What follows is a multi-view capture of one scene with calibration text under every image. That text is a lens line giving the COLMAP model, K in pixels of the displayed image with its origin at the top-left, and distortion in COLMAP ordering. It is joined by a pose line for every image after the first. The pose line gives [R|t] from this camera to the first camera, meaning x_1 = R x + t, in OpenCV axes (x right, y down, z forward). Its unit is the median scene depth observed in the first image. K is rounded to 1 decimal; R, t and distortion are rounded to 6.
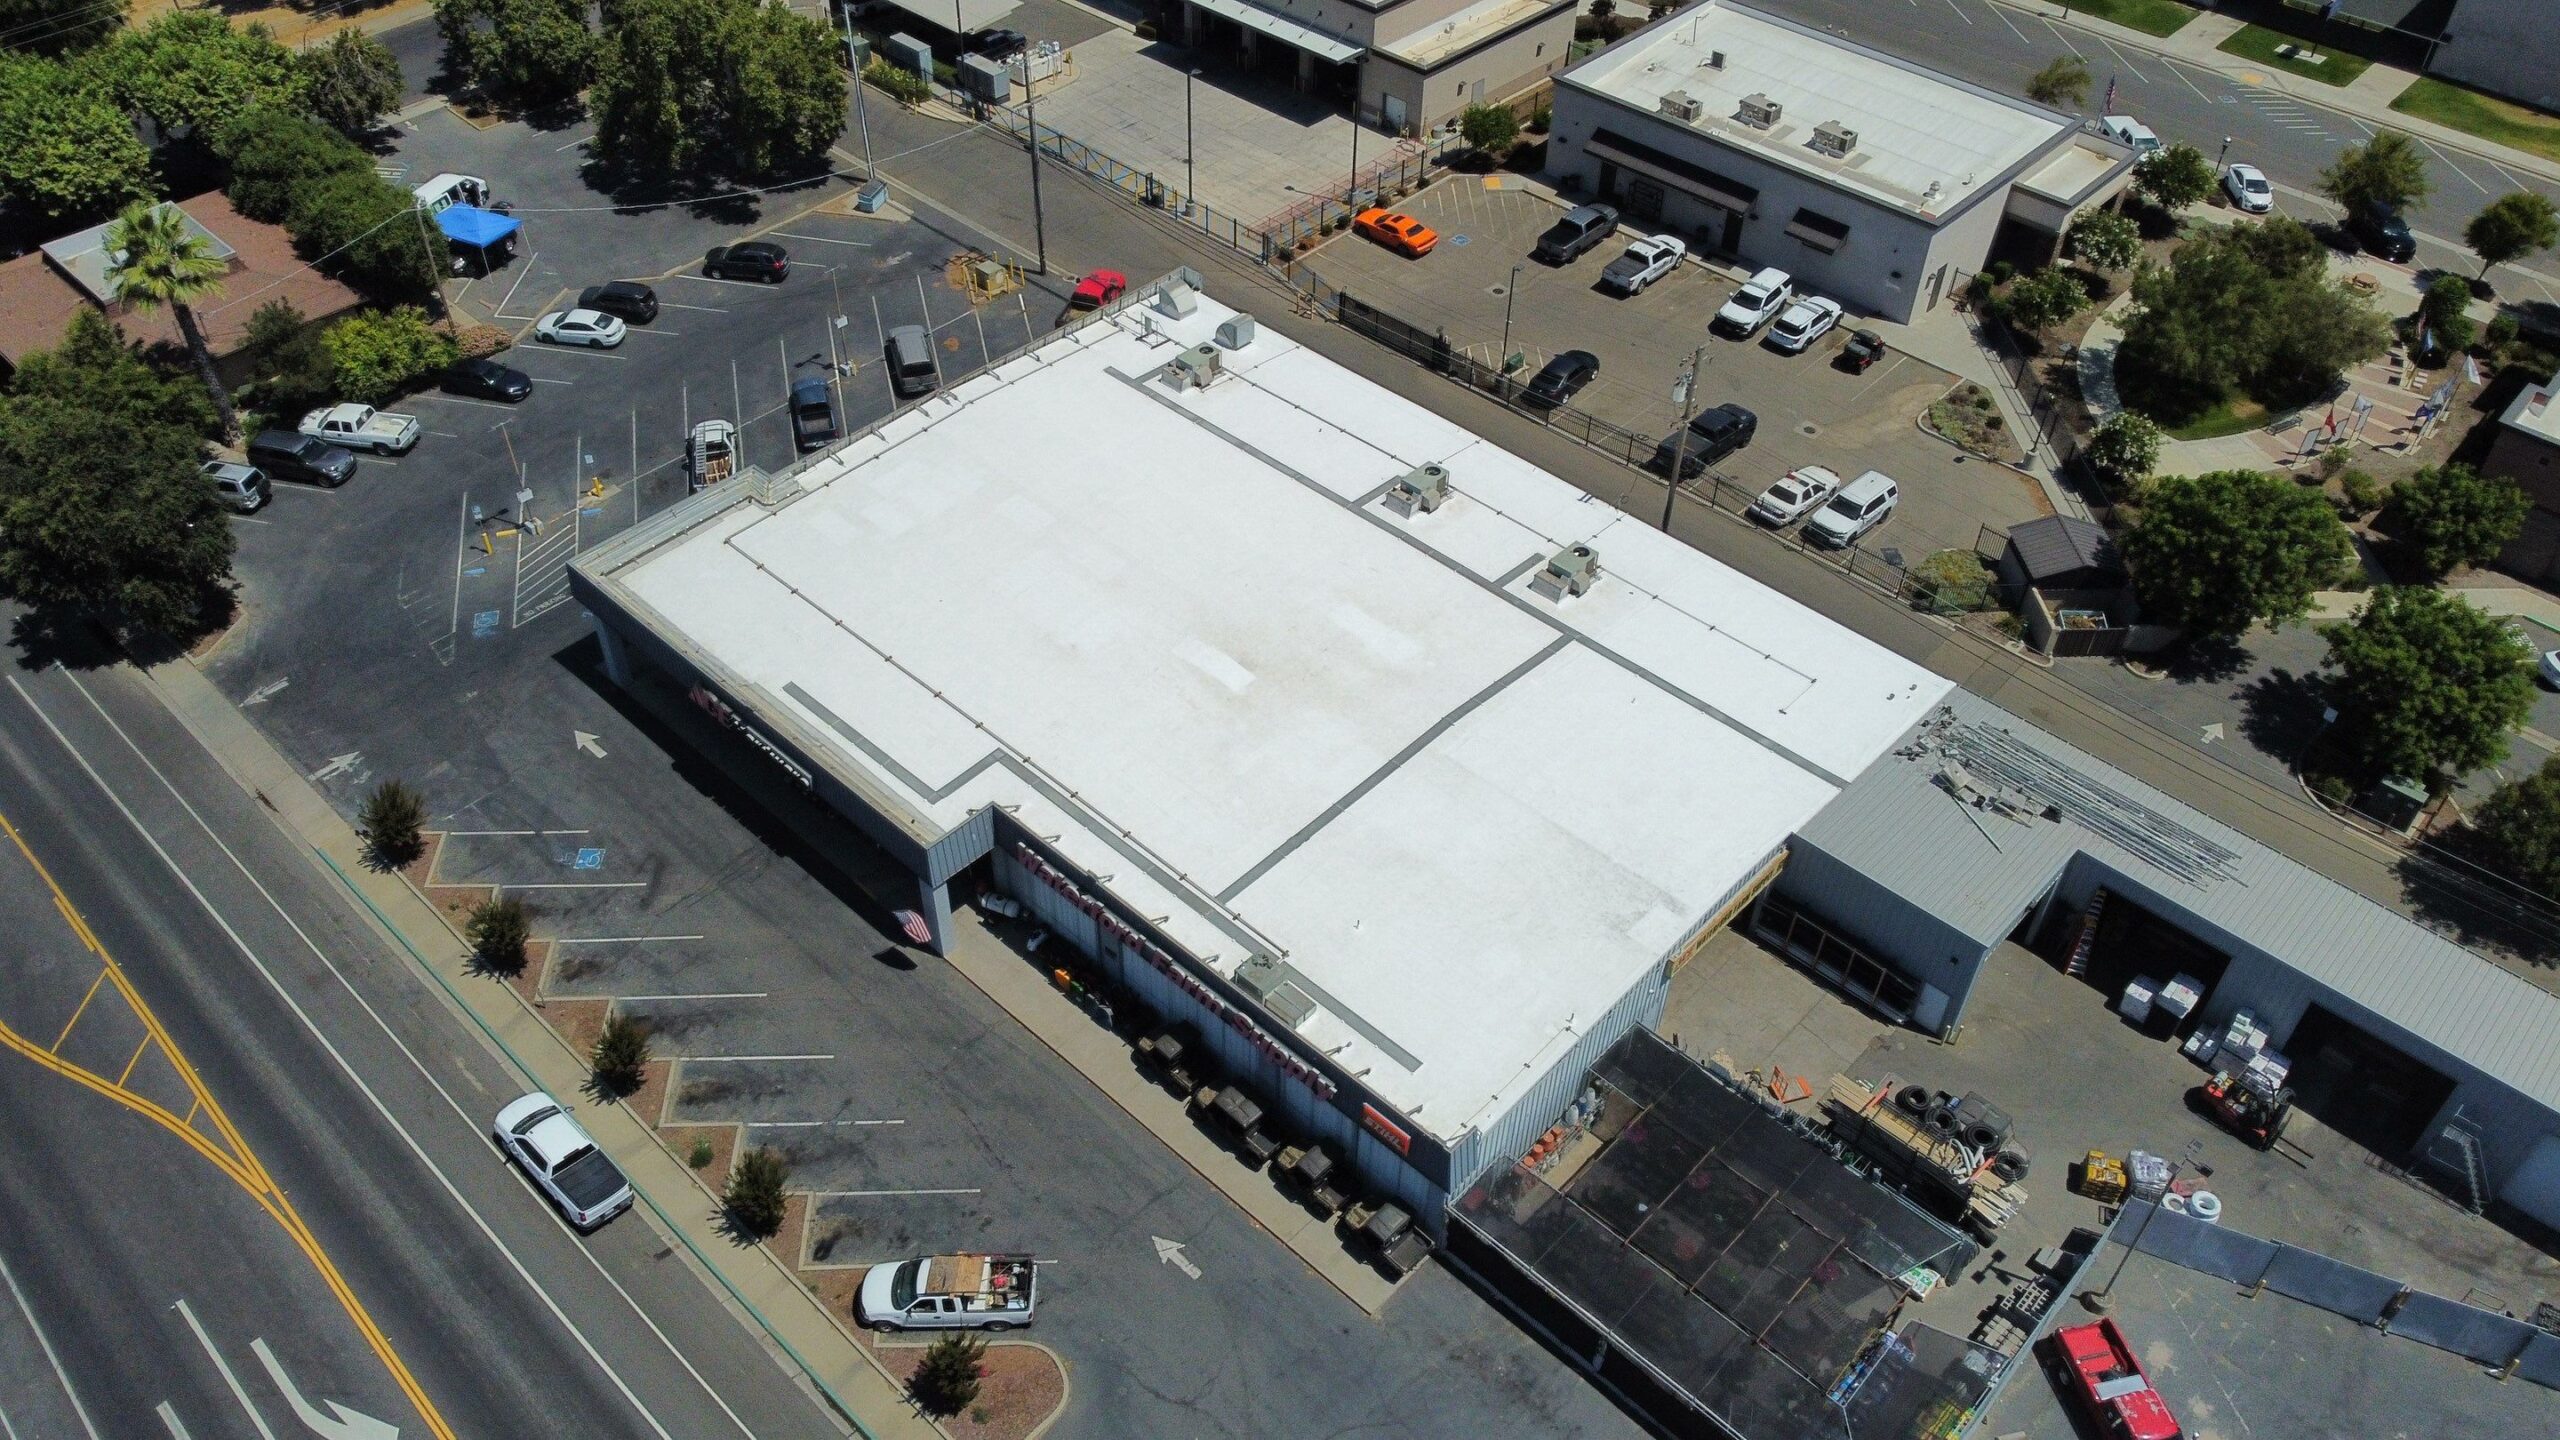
lens RADIAL K [[1944.6, 0, 1280.0], [0, 1944.6, 720.0], [0, 0, 1]] dist [0.070034, -0.099196]
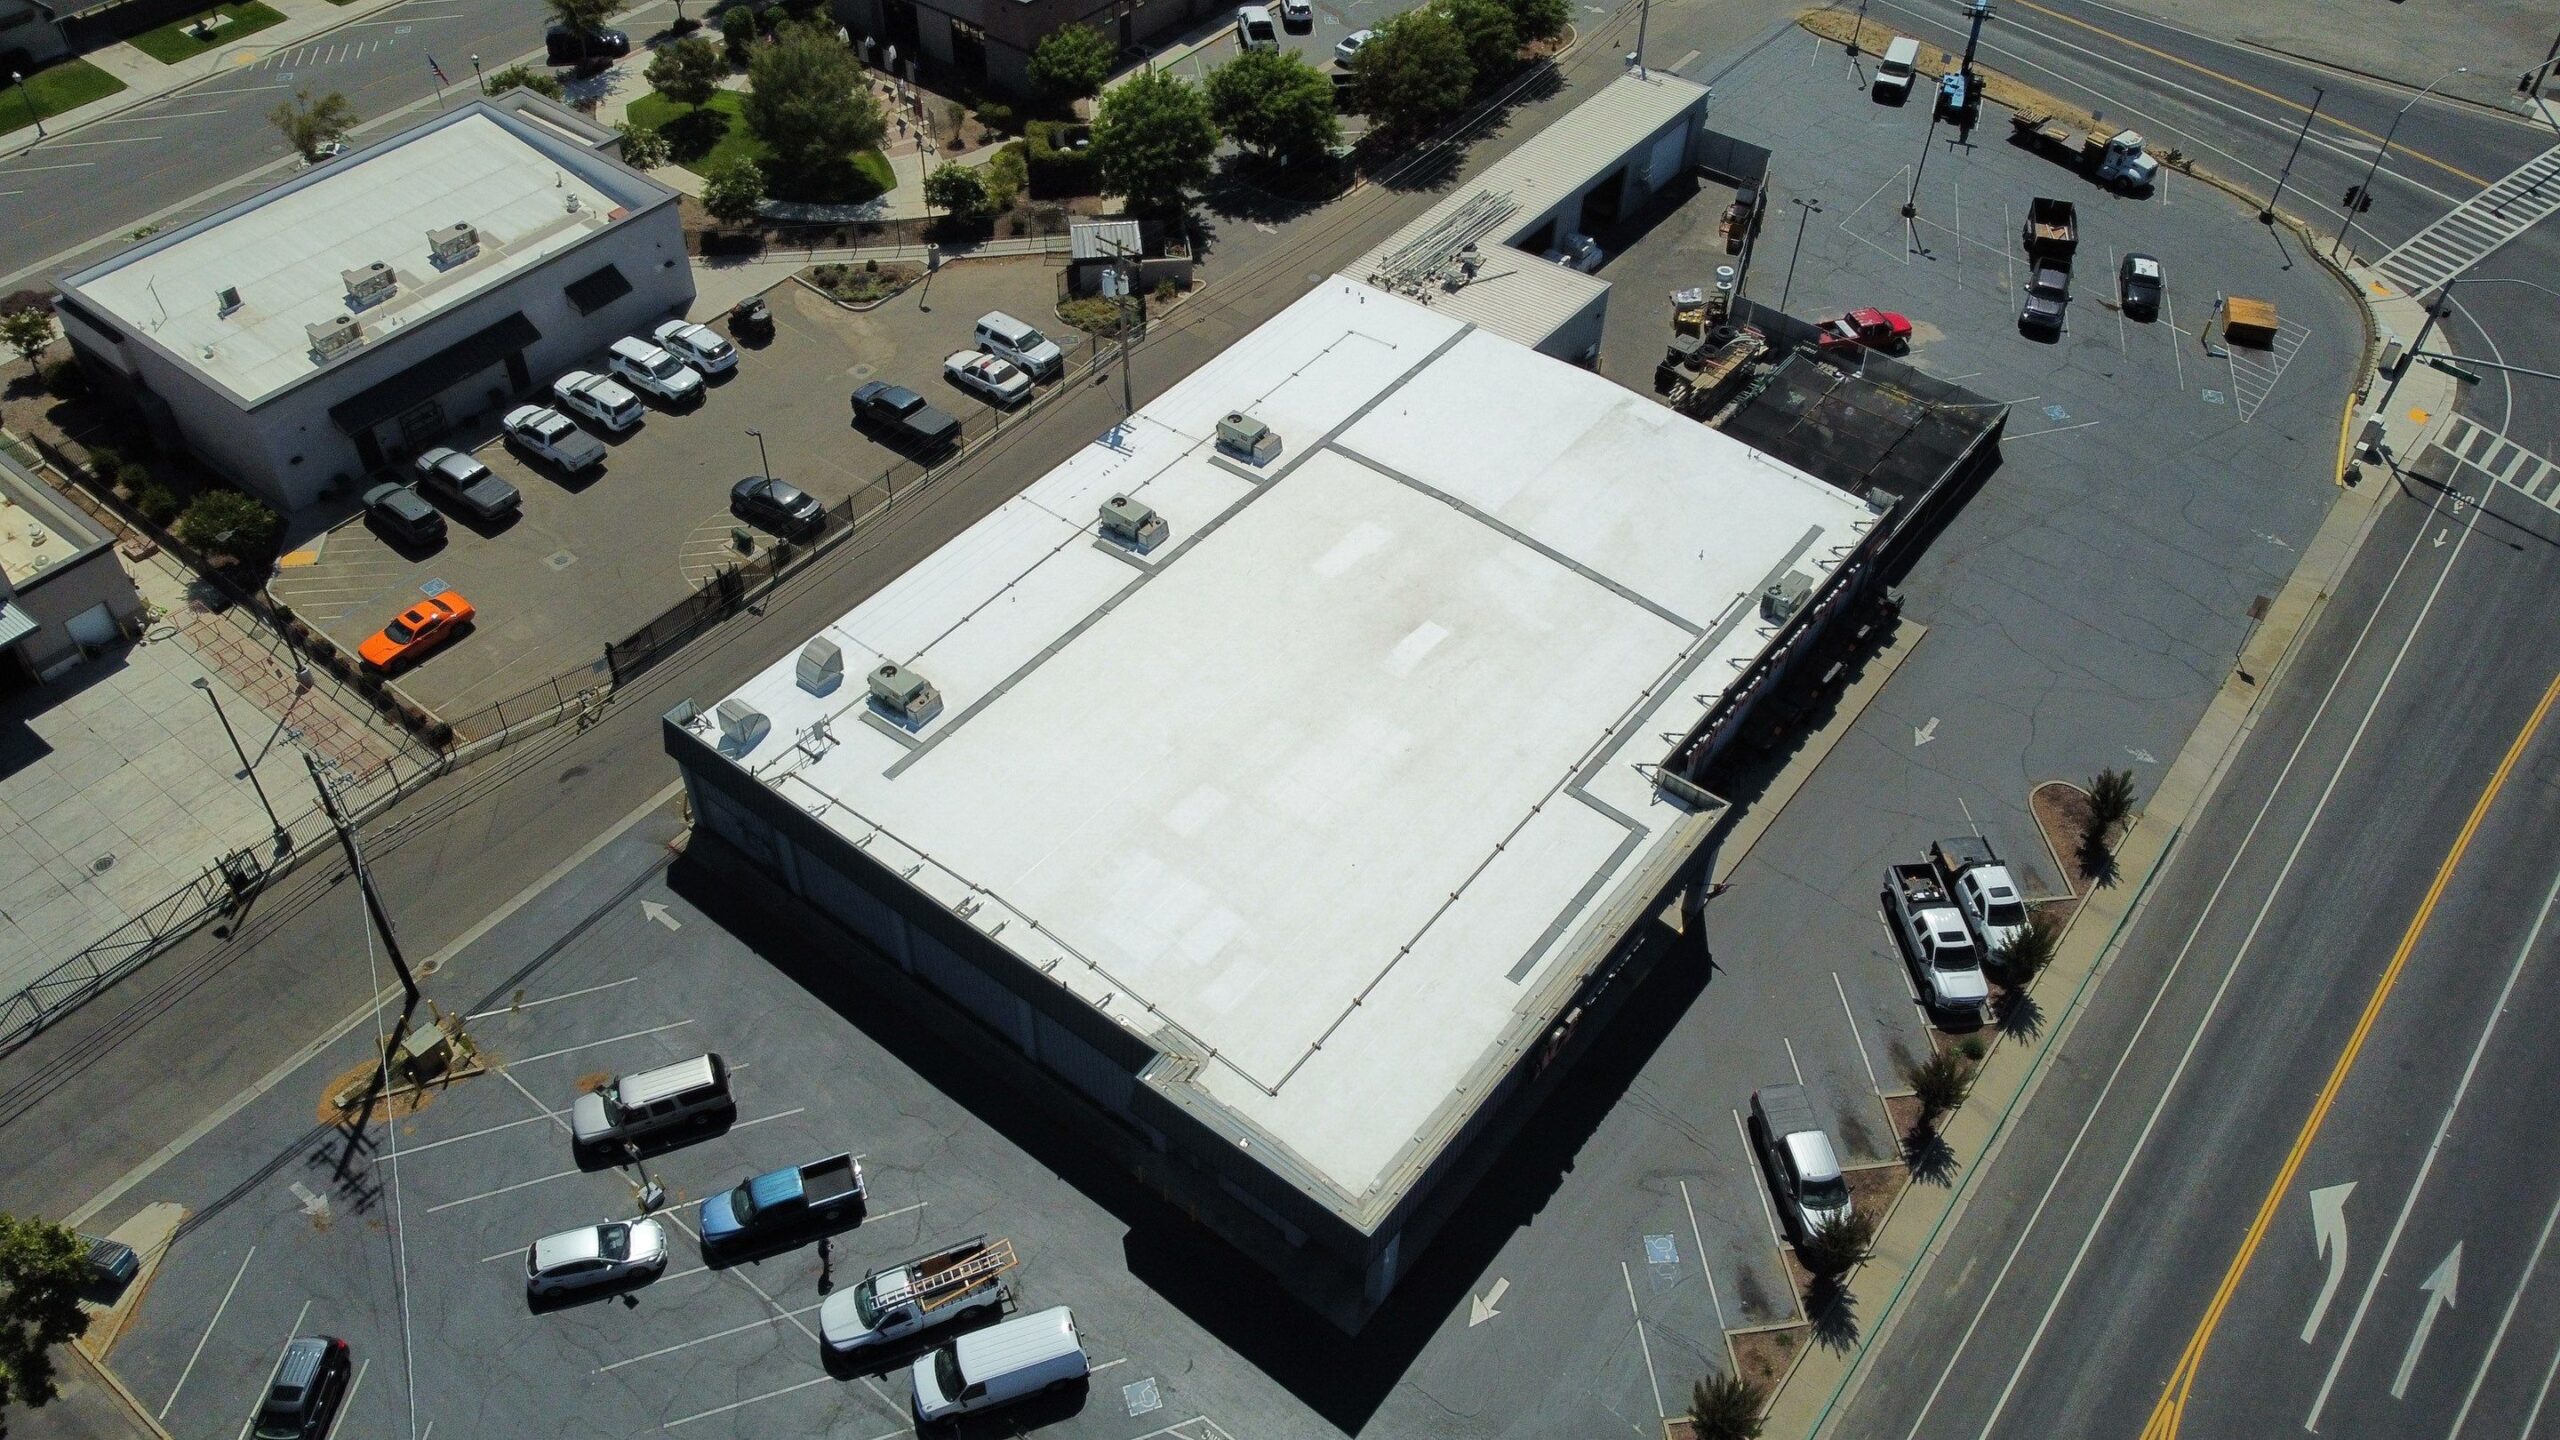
lens RADIAL K [[1958.7, 0, 1322.3], [0, 1958.7, 717.2], [0, 0, 1]] dist [0.050883, -0.062451]
pose [[-0.110027, -0.706099, 0.699513, -0.692440], [0.658548, 0.475345, 0.583405, -0.577167], [-0.744452, 0.524853, 0.412699, 0.558354]]
